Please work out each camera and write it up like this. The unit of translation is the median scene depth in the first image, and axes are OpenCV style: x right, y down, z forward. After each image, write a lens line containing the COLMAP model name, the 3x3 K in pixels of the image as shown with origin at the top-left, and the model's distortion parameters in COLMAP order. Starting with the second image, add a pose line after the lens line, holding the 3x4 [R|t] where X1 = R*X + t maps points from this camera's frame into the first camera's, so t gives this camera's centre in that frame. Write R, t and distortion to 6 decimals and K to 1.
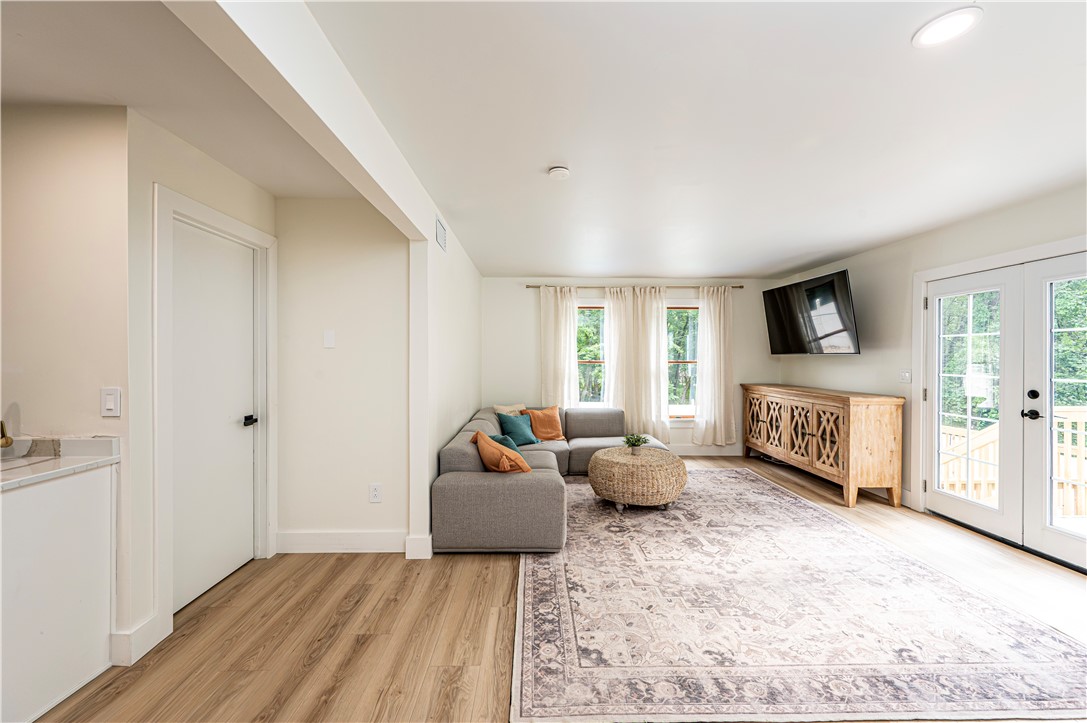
lens RADIAL K [[431.0, 0, 543.5], [0, 431.0, 366.4], [0, 0, 1]] dist [-0.001299, -0.000070]
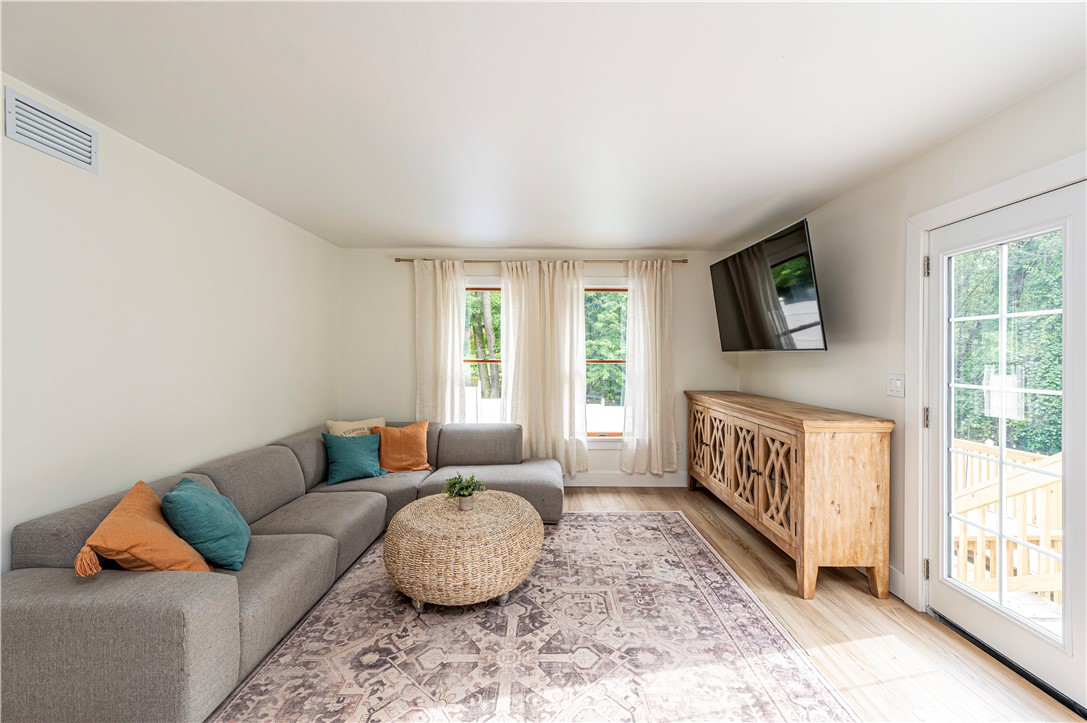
lens RADIAL K [[442.1, 0, 543.5], [0, 442.1, 361.5], [0, 0, 1]] dist [0.000077, -0.000065]
pose [[0.999975, 0.002601, -0.006519, 0.412991], [-0.002648, 0.999971, -0.007187, -0.008130], [0.006500, 0.007204, 0.999953, 0.439674]]
